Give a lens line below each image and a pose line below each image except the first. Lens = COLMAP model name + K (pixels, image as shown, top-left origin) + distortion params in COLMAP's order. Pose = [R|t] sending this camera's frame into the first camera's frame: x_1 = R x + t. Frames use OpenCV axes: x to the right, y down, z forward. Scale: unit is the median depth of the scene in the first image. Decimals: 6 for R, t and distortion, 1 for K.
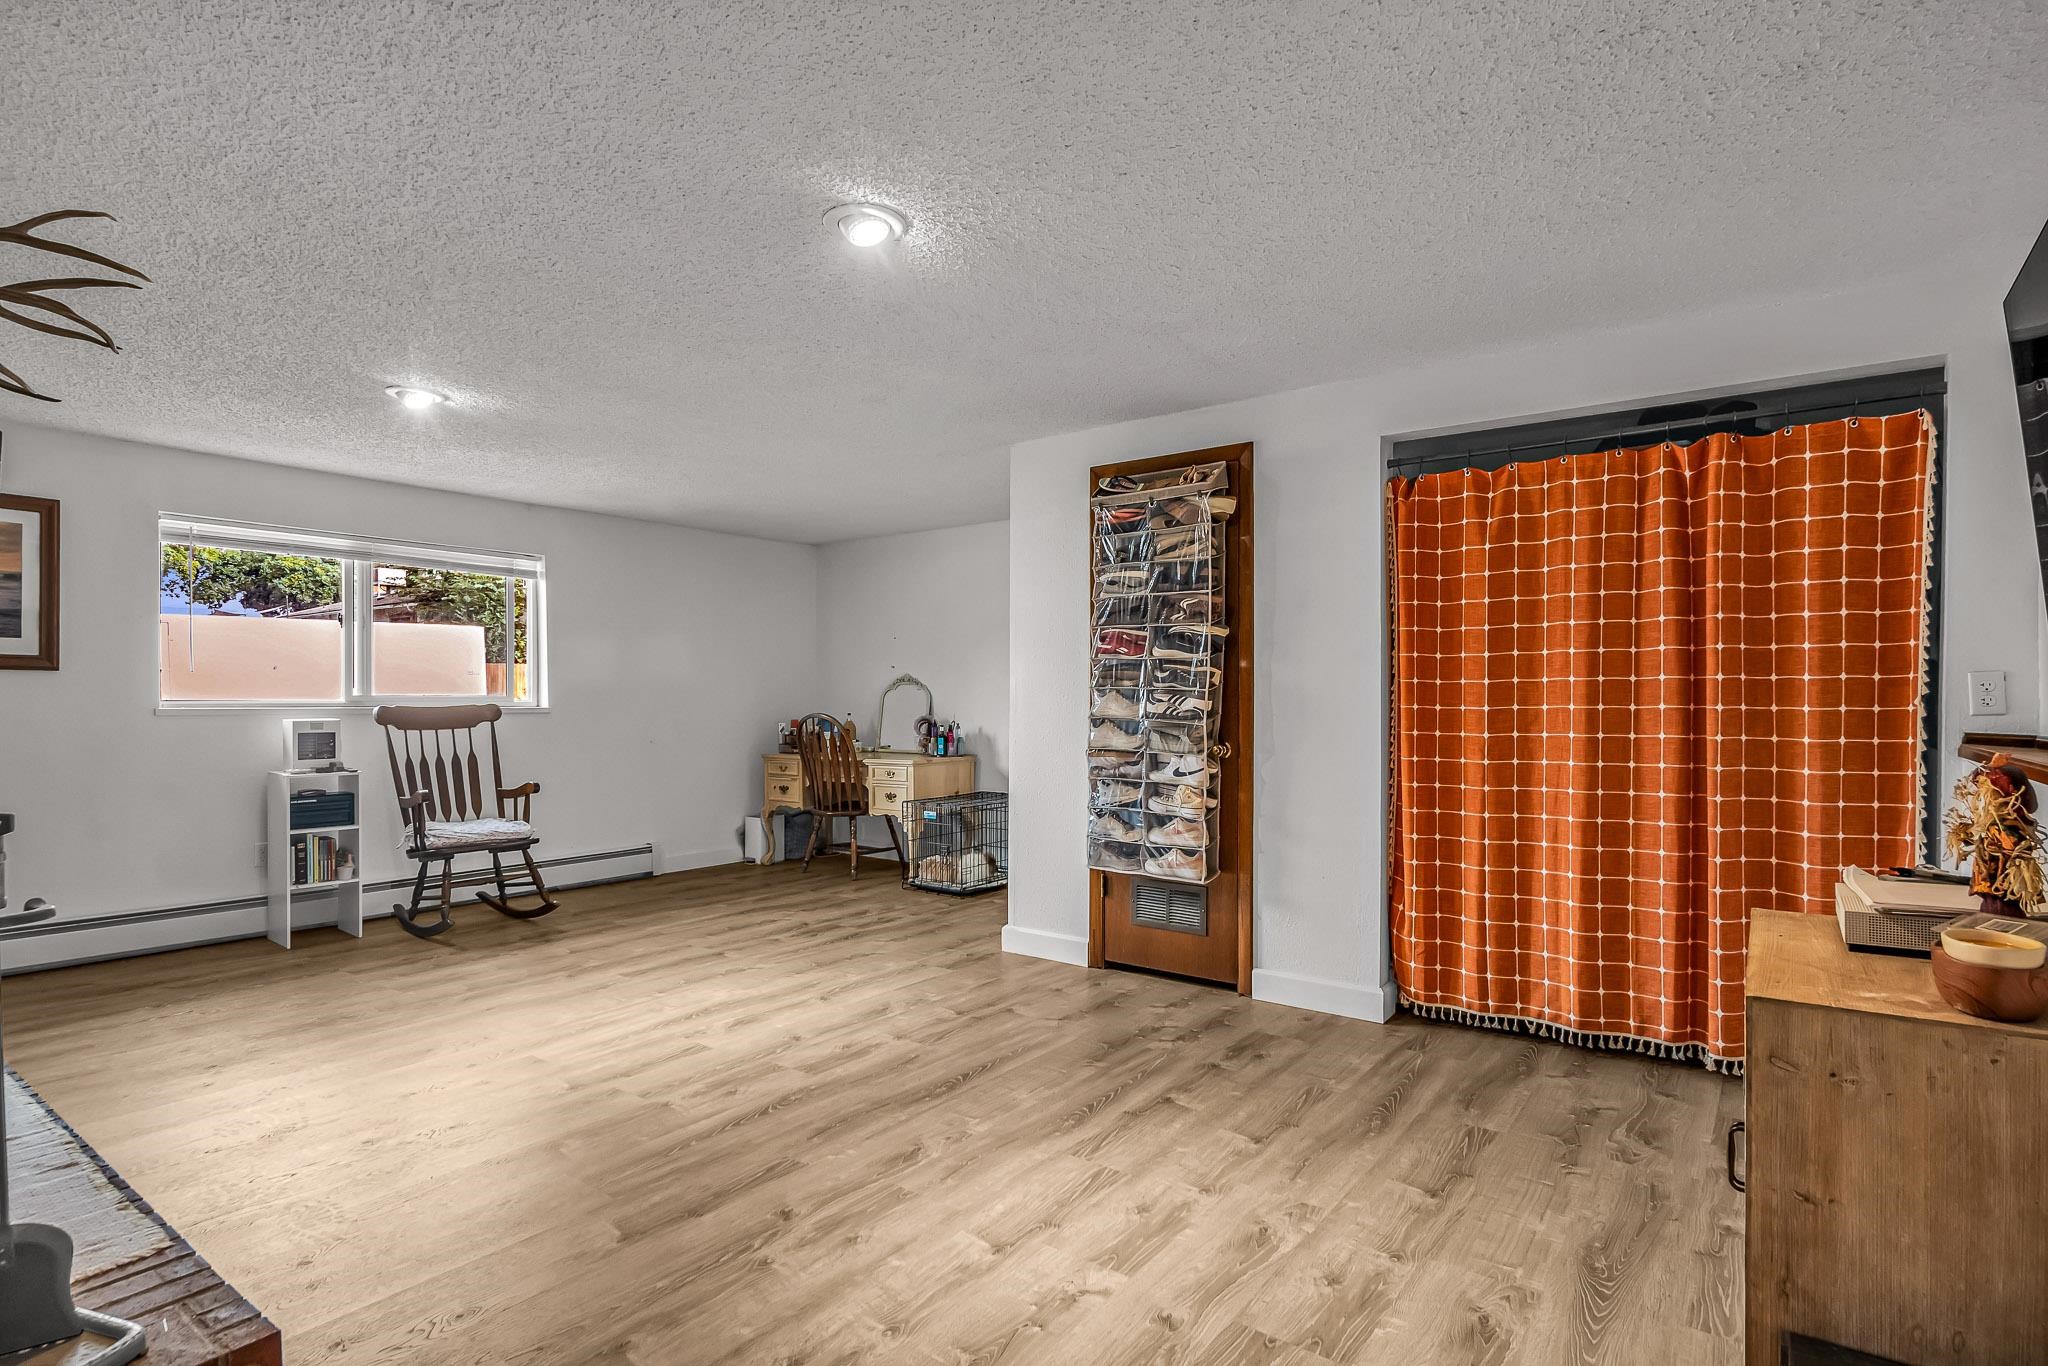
lens RADIAL K [[1042.3, 0, 1021.2], [0, 1042.3, 694.8], [0, 0, 1]] dist [-0.001450, -0.000380]
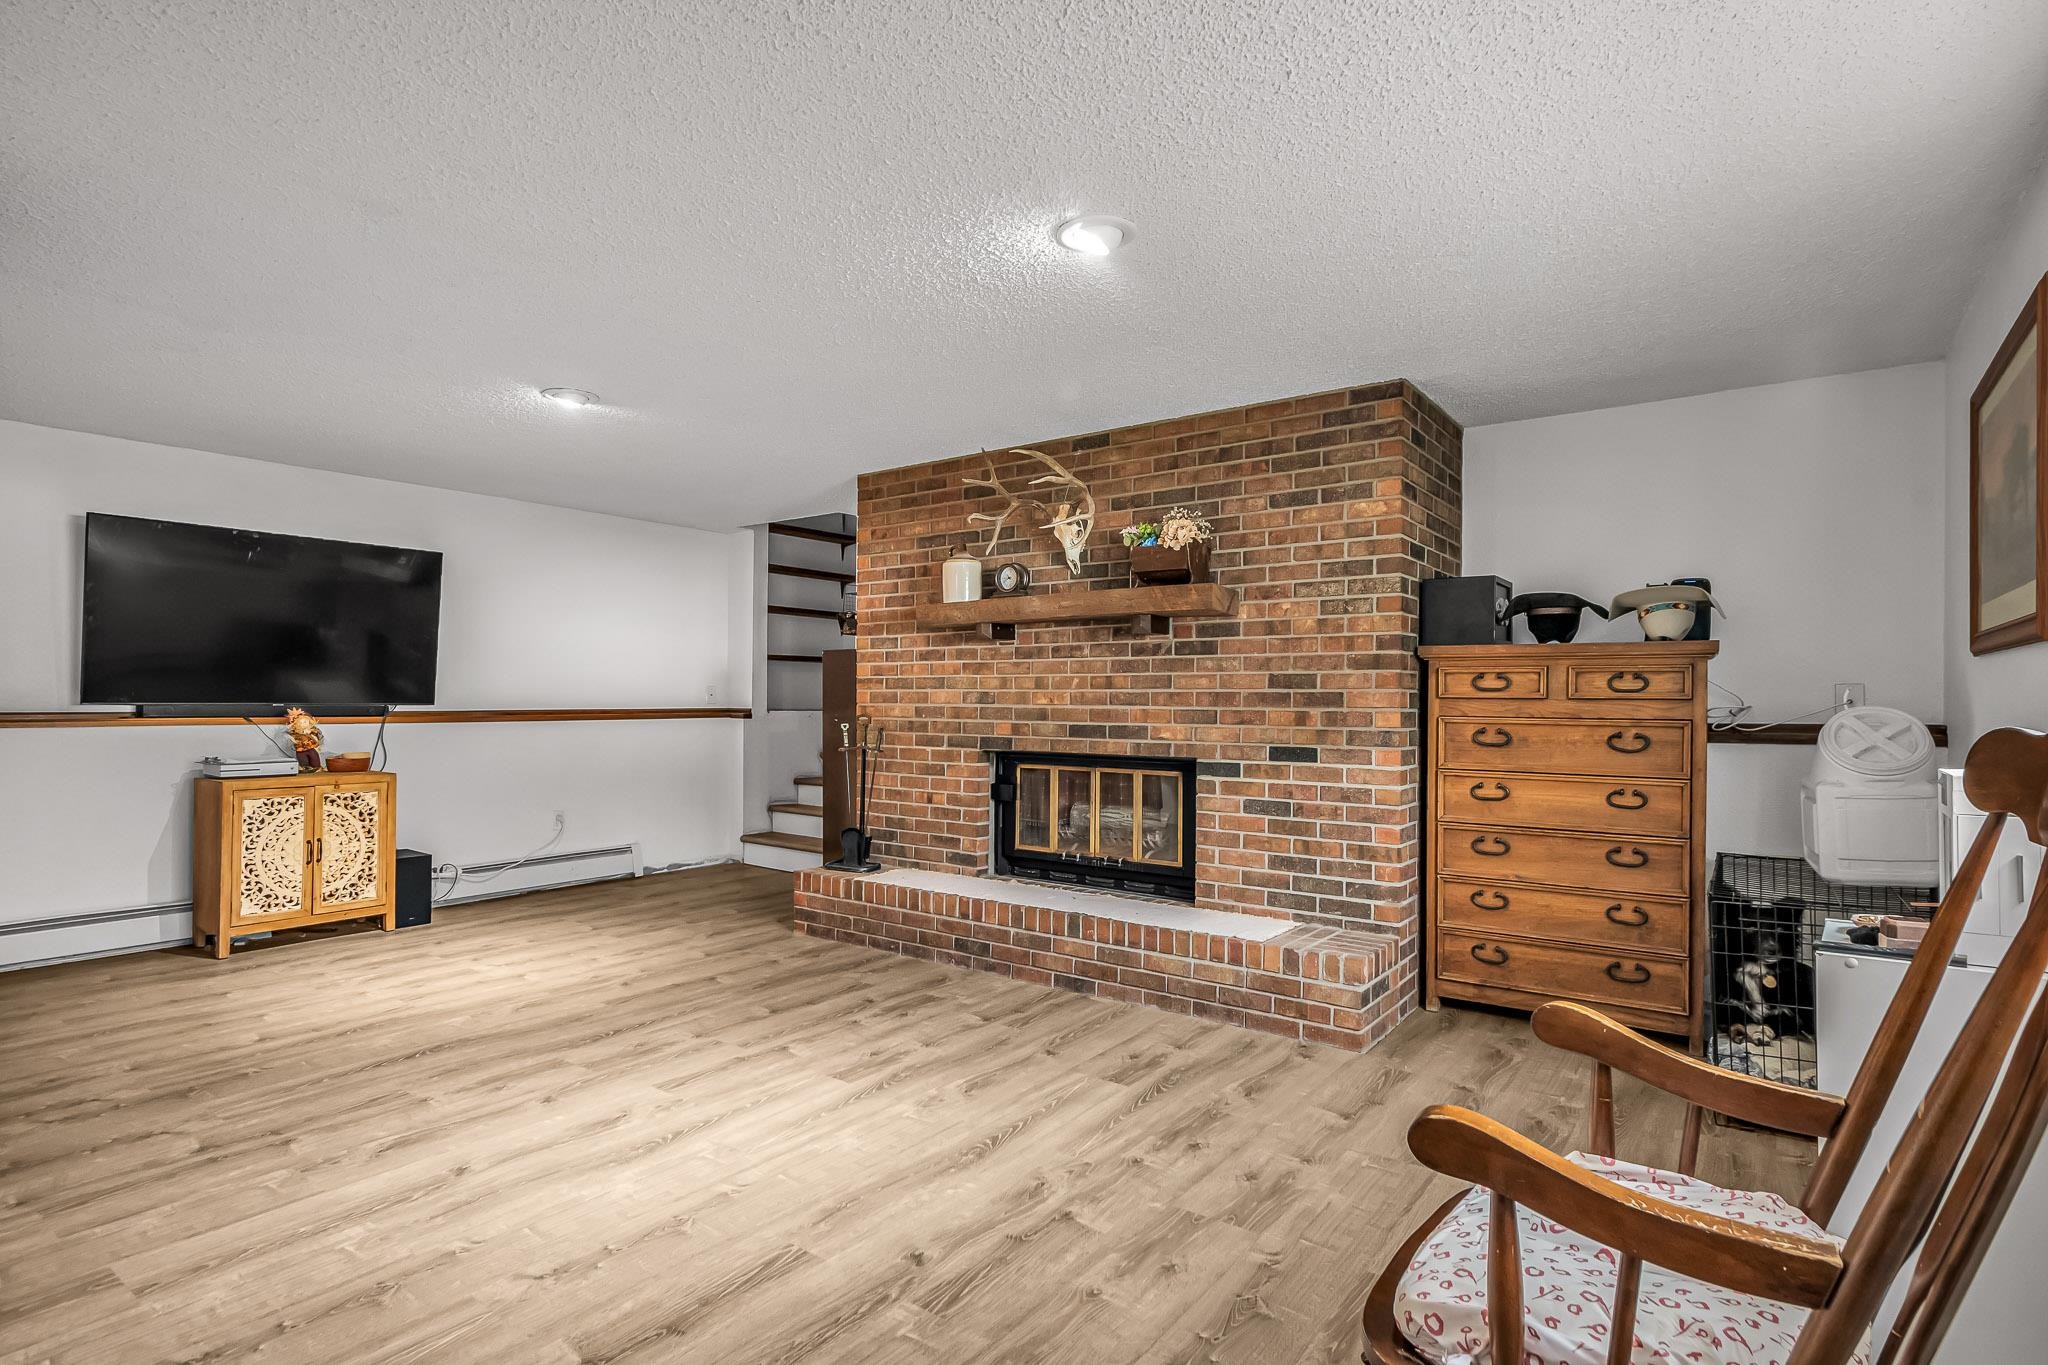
lens RADIAL K [[1042.3, 0, 1021.2], [0, 1042.3, 694.3], [0, 0, 1]] dist [-0.001450, -0.000380]
pose [[-0.999965, -0.007606, -0.003392, -0.621591], [-0.007574, 0.999927, -0.009371, 0.011060], [0.003463, -0.009345, -0.999950, 1.940859]]
